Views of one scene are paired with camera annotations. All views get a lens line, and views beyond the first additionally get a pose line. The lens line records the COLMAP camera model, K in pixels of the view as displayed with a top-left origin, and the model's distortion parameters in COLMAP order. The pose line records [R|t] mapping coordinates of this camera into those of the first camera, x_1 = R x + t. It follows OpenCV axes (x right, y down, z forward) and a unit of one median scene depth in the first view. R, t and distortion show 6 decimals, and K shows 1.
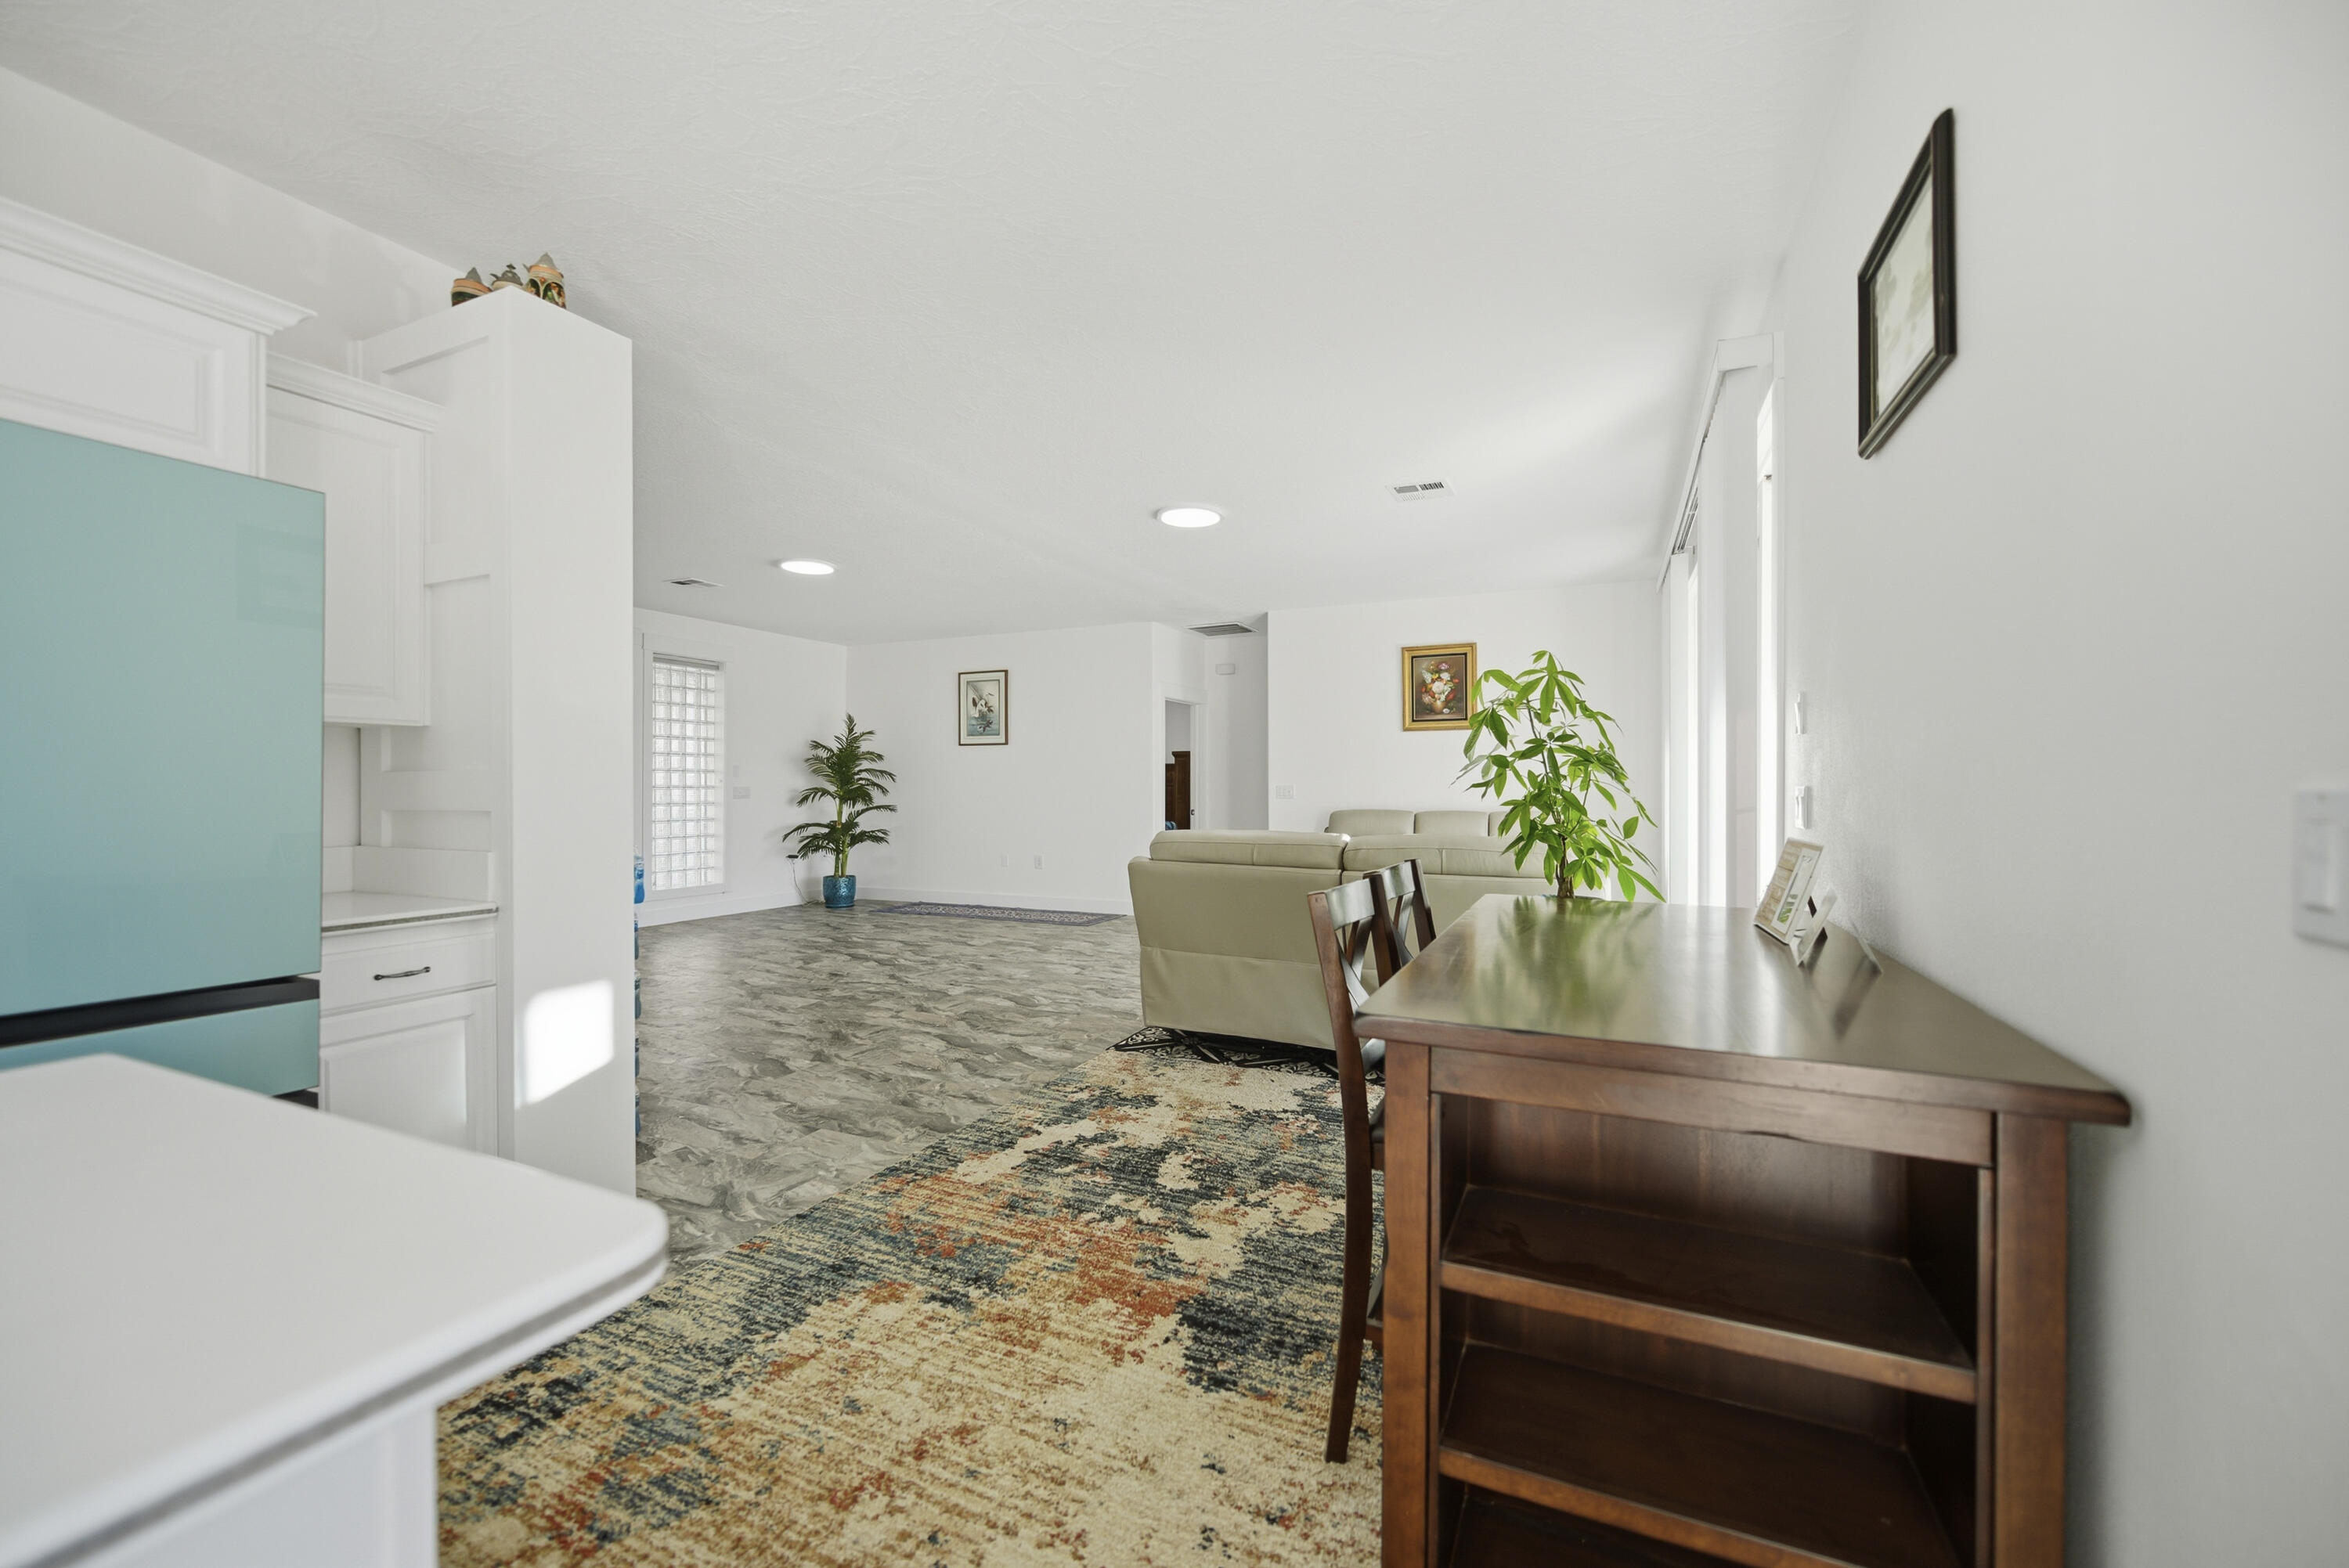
lens RADIAL K [[935.4, 0, 1186.4], [0, 935.4, 790.2], [0, 0, 1]] dist [-0.000737, -0.000585]
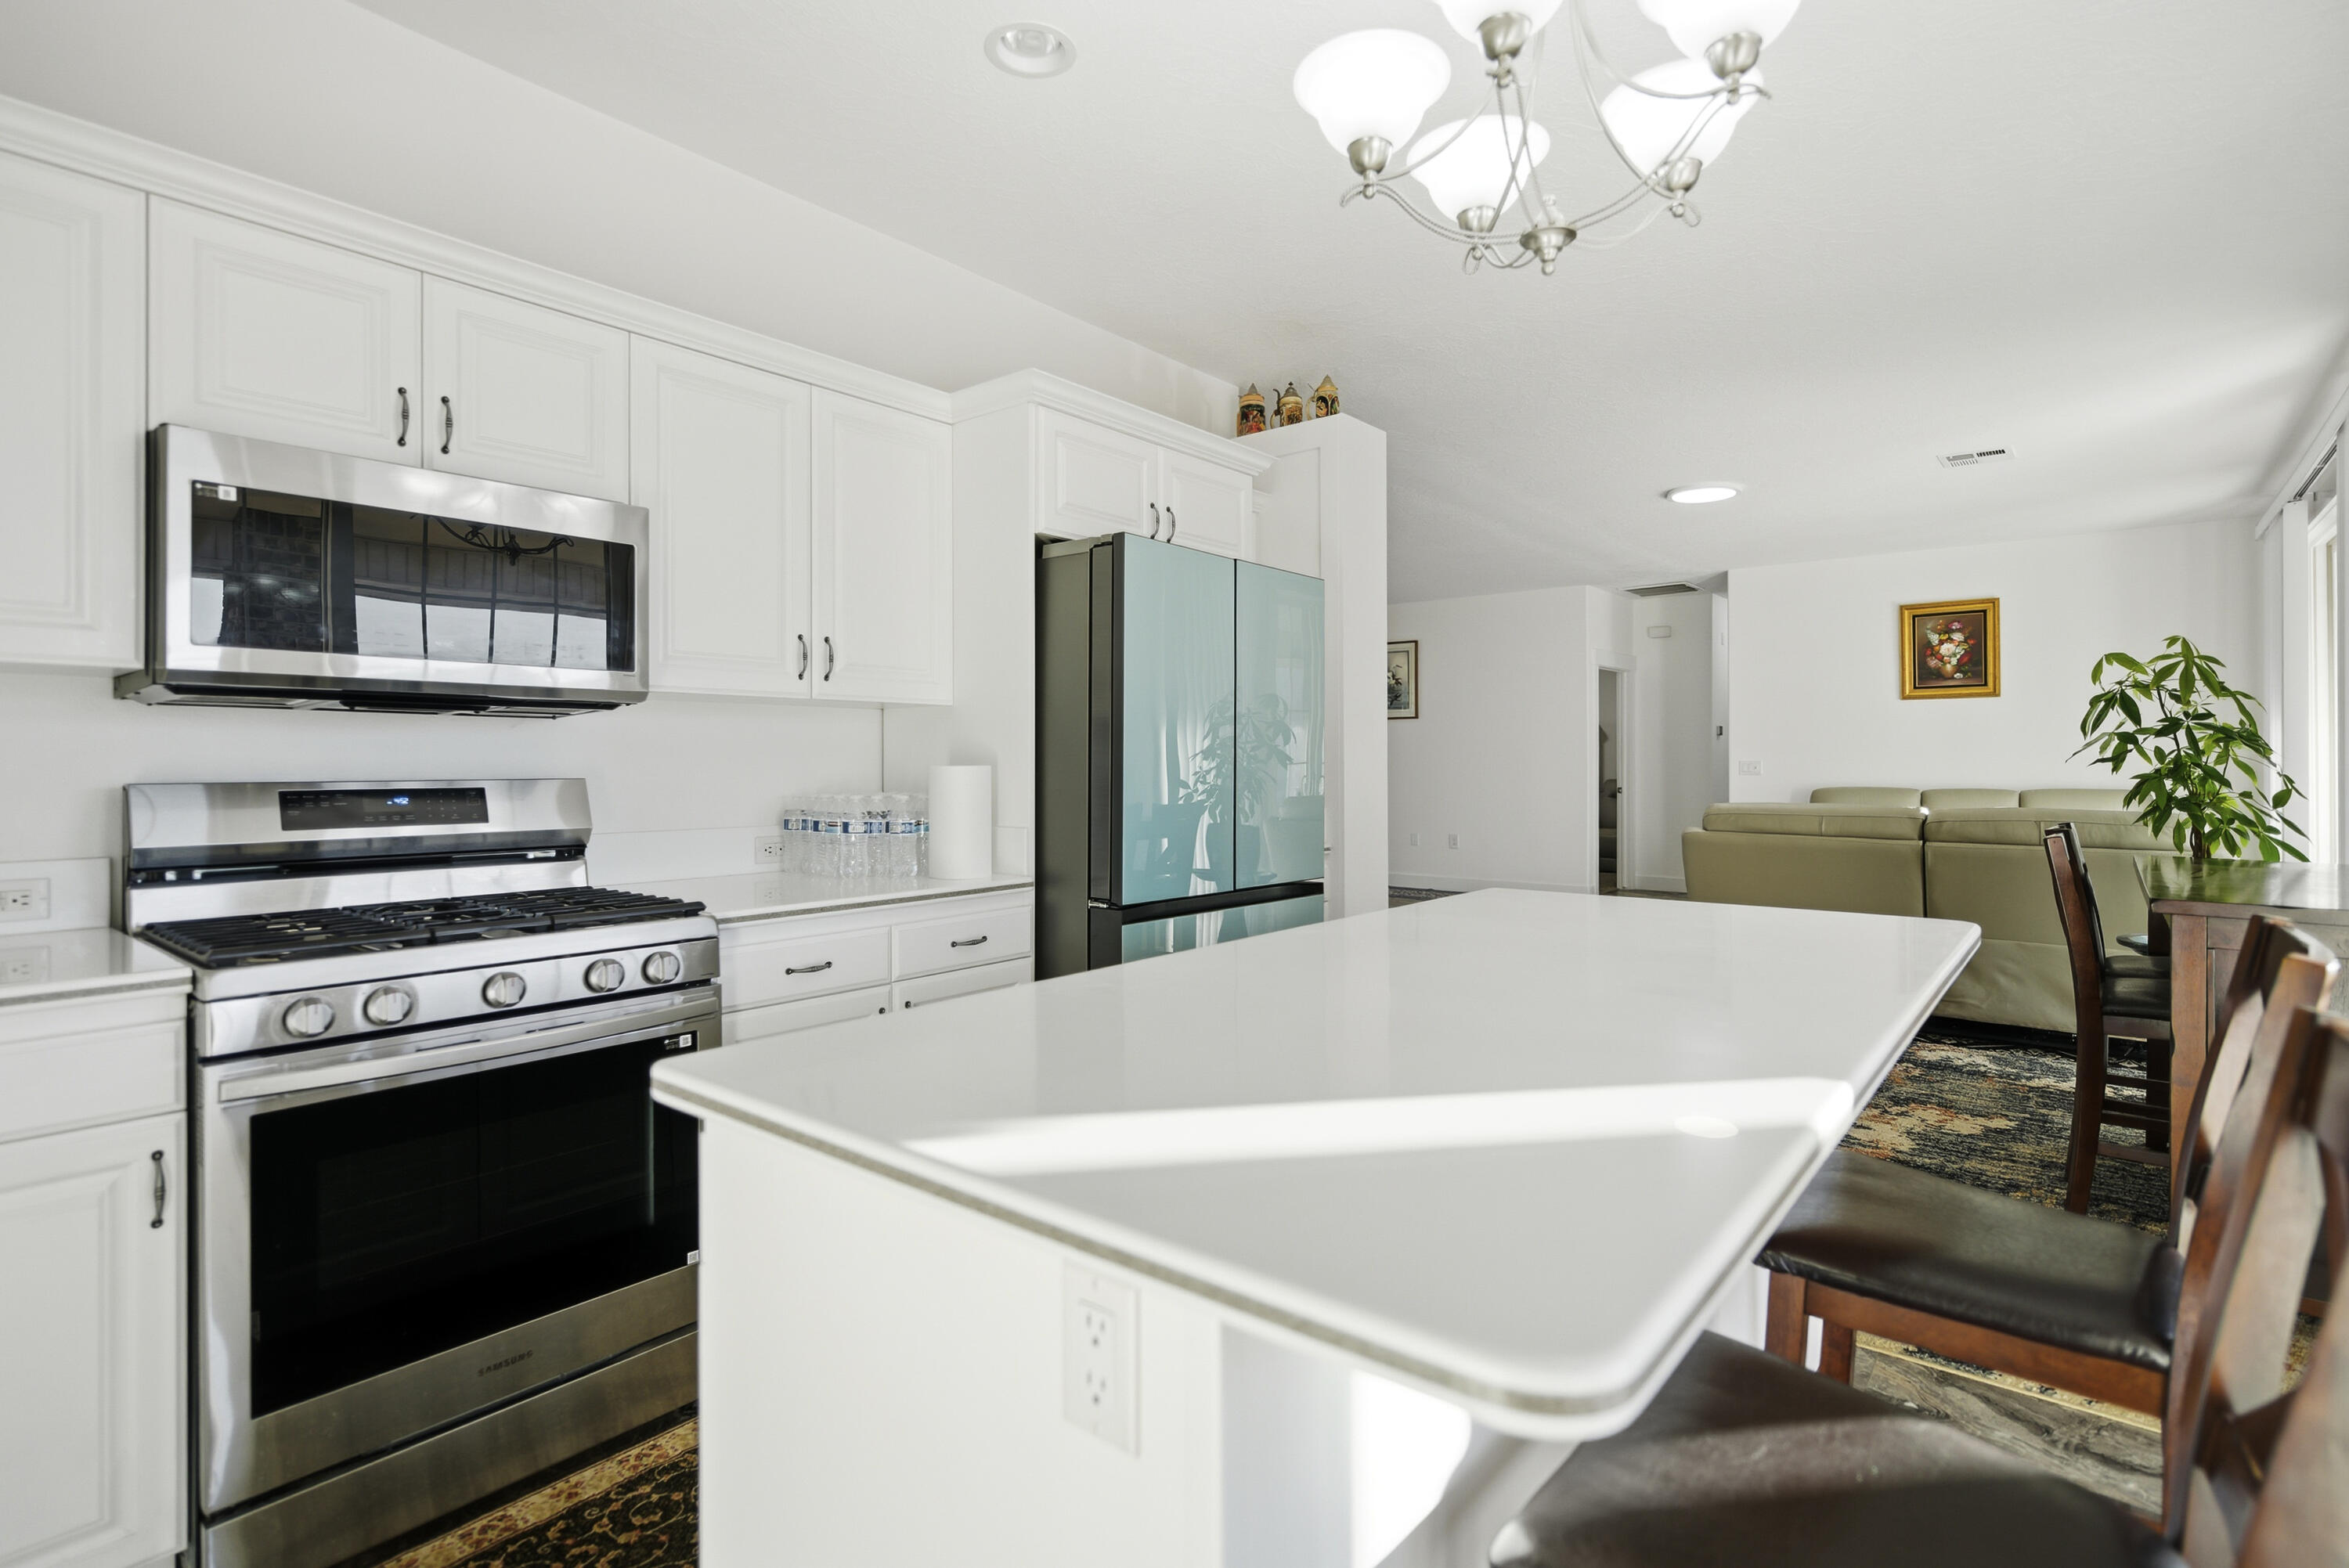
lens RADIAL K [[1131.3, 0, 1177.2], [0, 1131.3, 762.3], [0, 0, 1]] dist [-0.003369, -0.000225]
pose [[0.964973, -0.002057, -0.262341, -0.398569], [0.000924, 0.999990, -0.004441, 0.002289], [0.262347, 0.004043, 0.964965, -0.573737]]
